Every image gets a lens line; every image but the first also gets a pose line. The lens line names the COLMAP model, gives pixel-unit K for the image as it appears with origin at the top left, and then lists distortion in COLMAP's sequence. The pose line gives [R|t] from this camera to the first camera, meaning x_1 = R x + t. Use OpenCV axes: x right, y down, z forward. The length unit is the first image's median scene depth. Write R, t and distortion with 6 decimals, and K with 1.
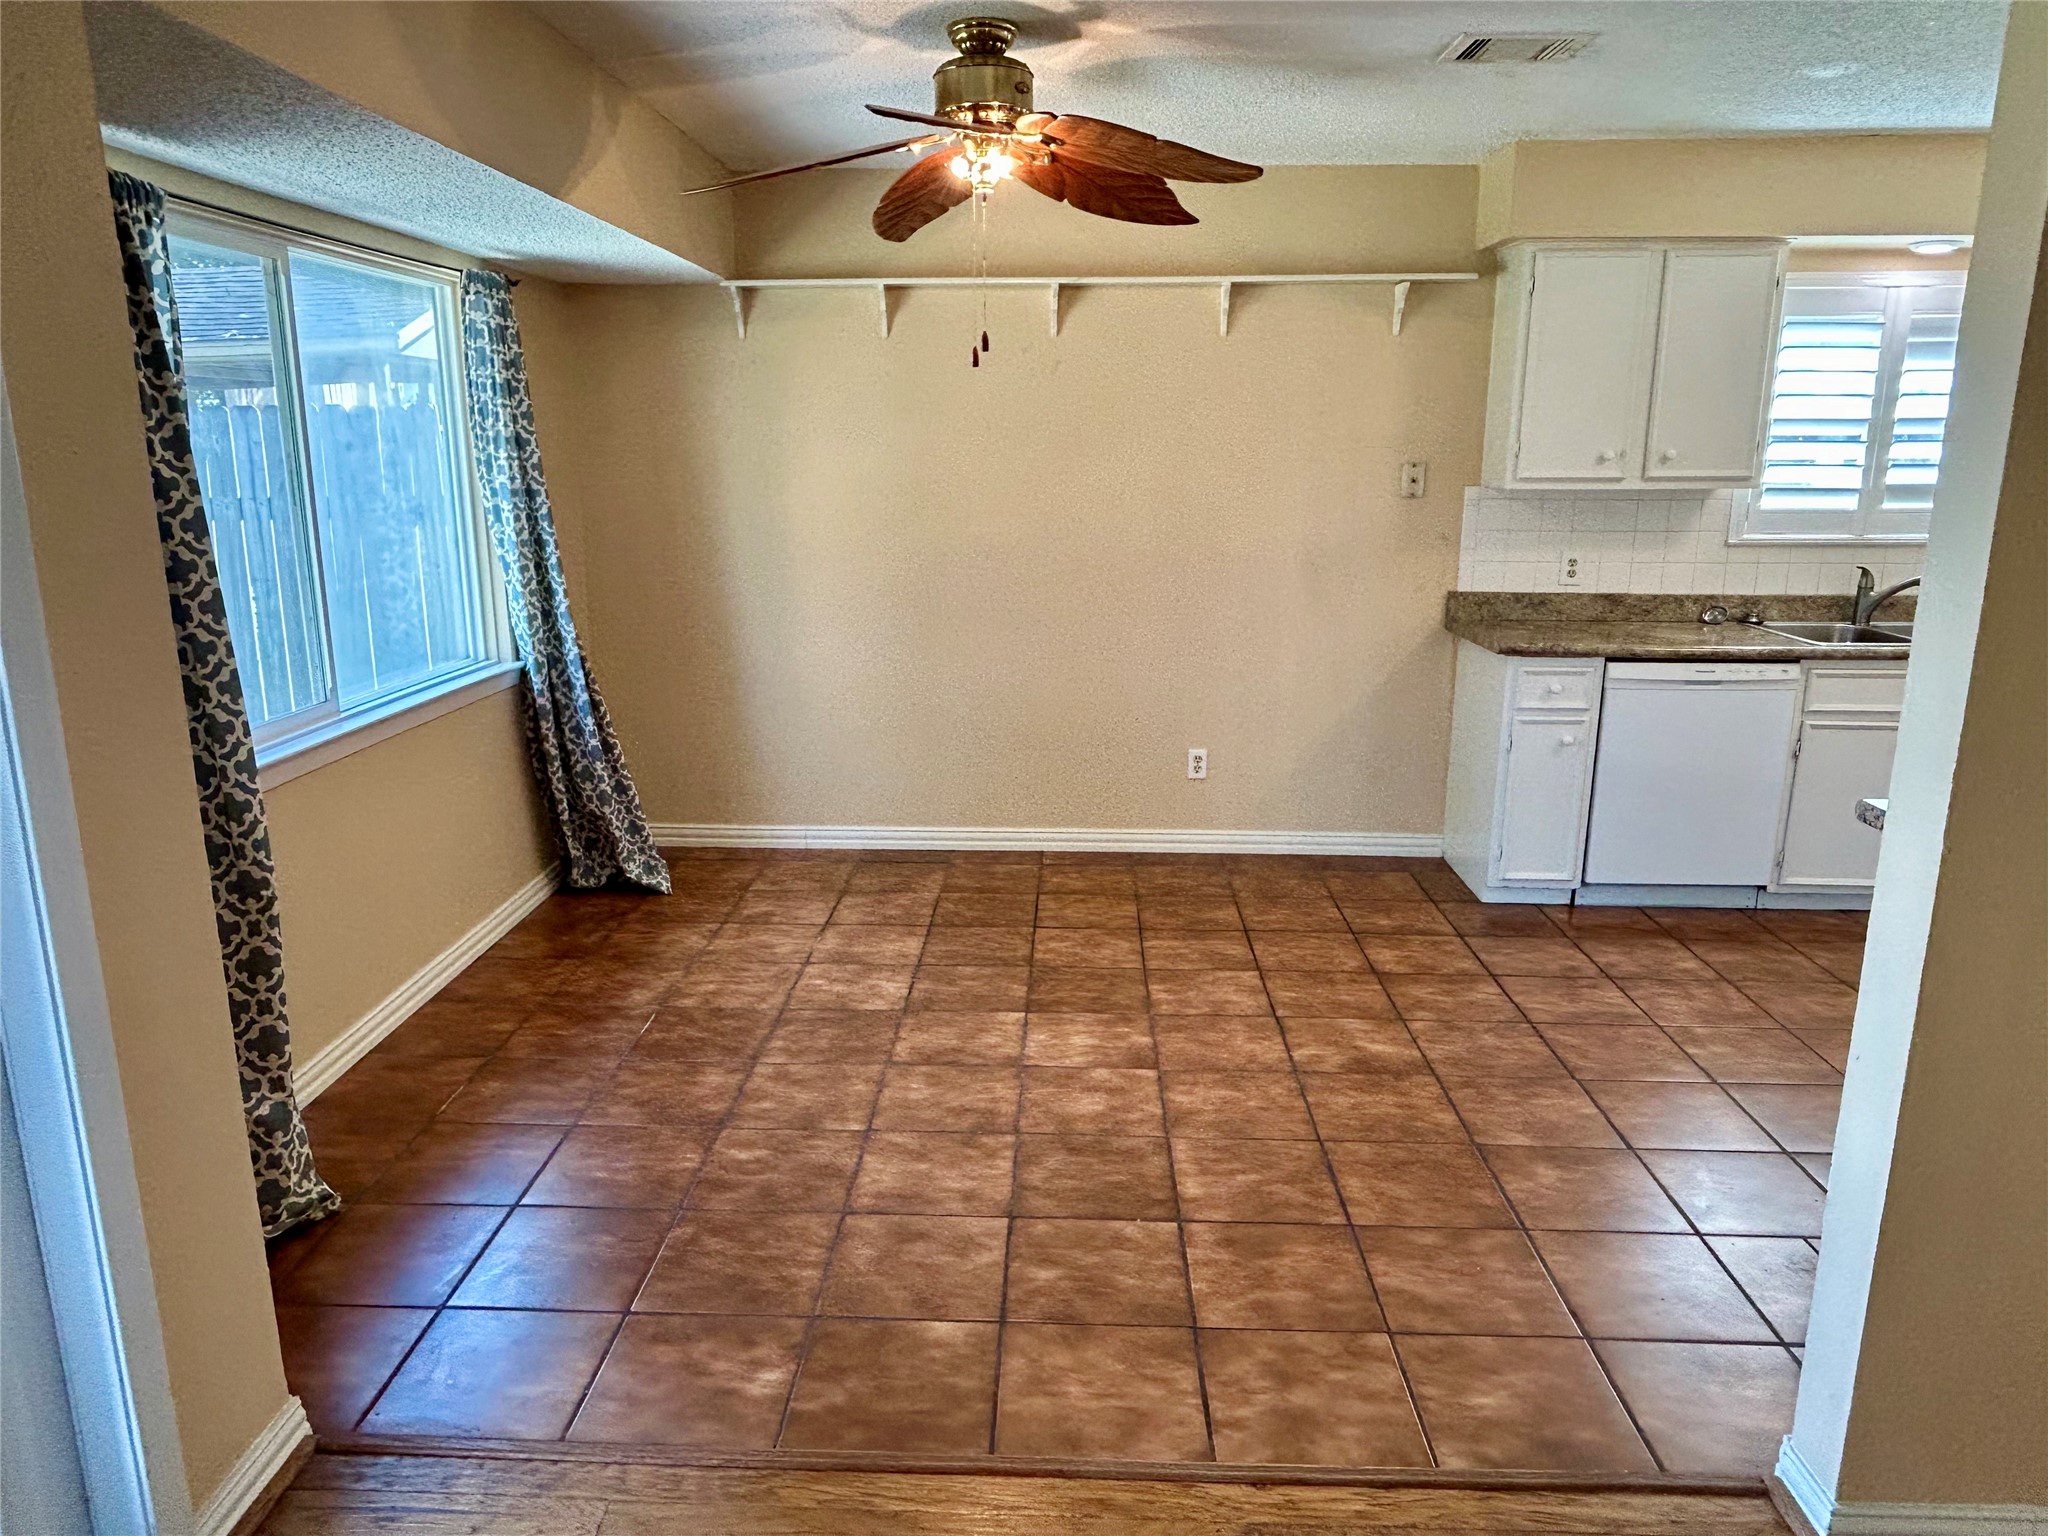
lens RADIAL K [[1338.0, 0, 1015.3], [0, 1338.0, 779.1], [0, 0, 1]] dist [0.002960, -0.017887]
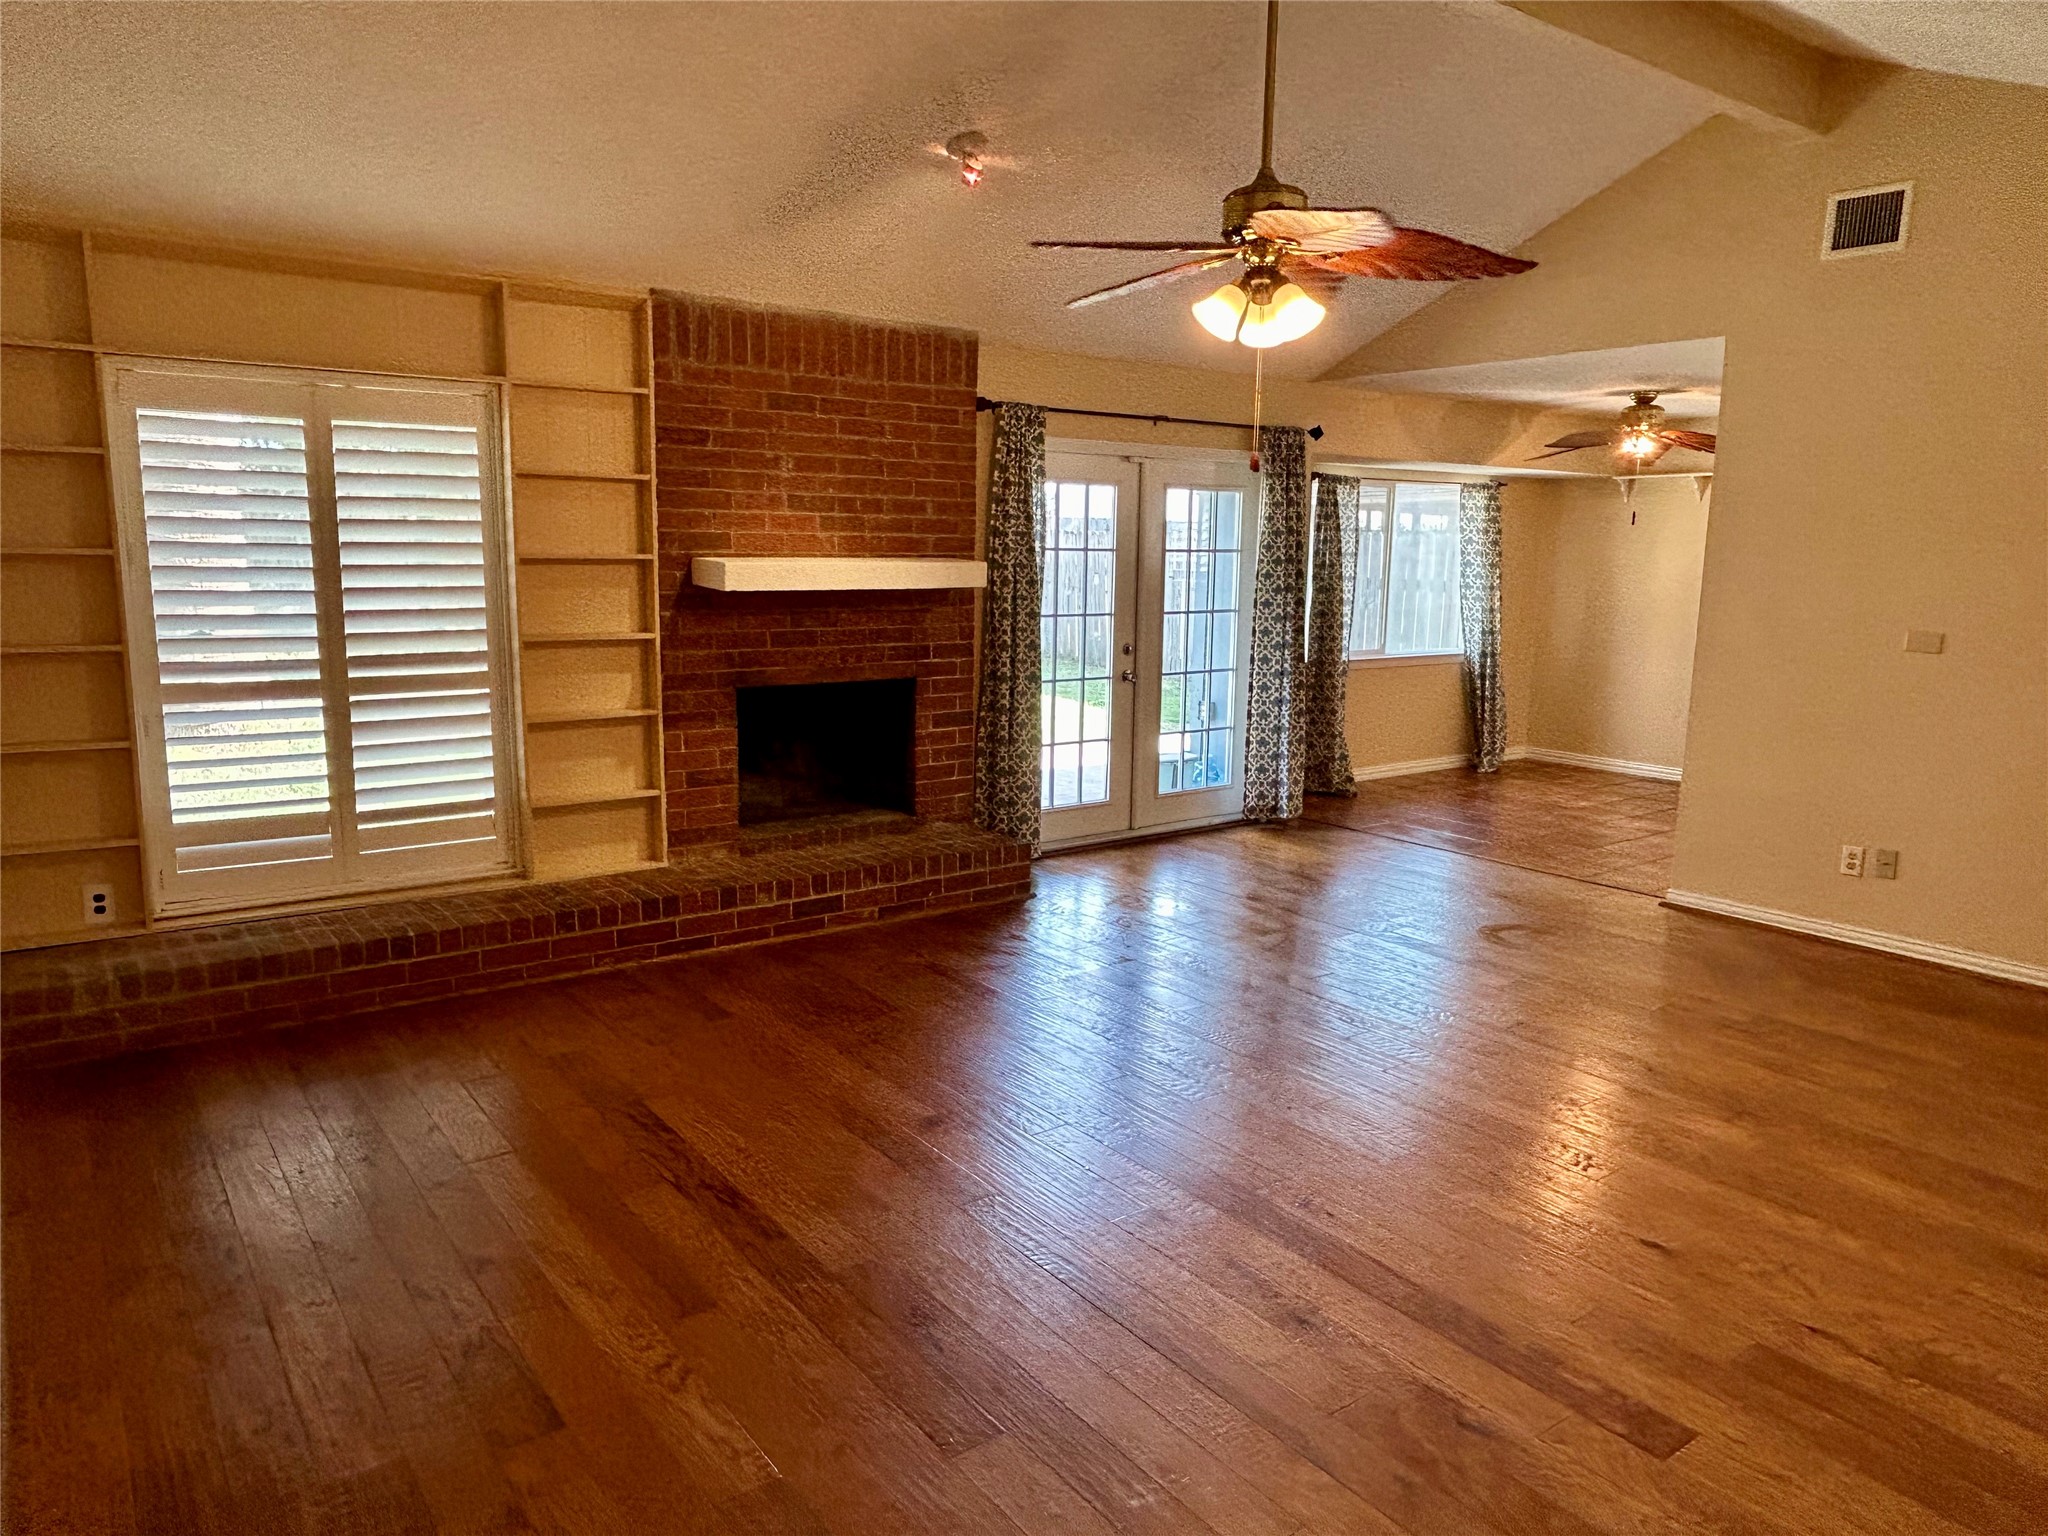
lens RADIAL K [[1338.0, 0, 1015.3], [0, 1338.0, 779.1], [0, 0, 1]] dist [0.002960, -0.017887]
pose [[0.626463, 0.141123, -0.766569, 0.868129], [-0.200420, 0.979570, 0.016547, 0.232652], [0.753244, 0.143270, 0.641949, -0.957305]]
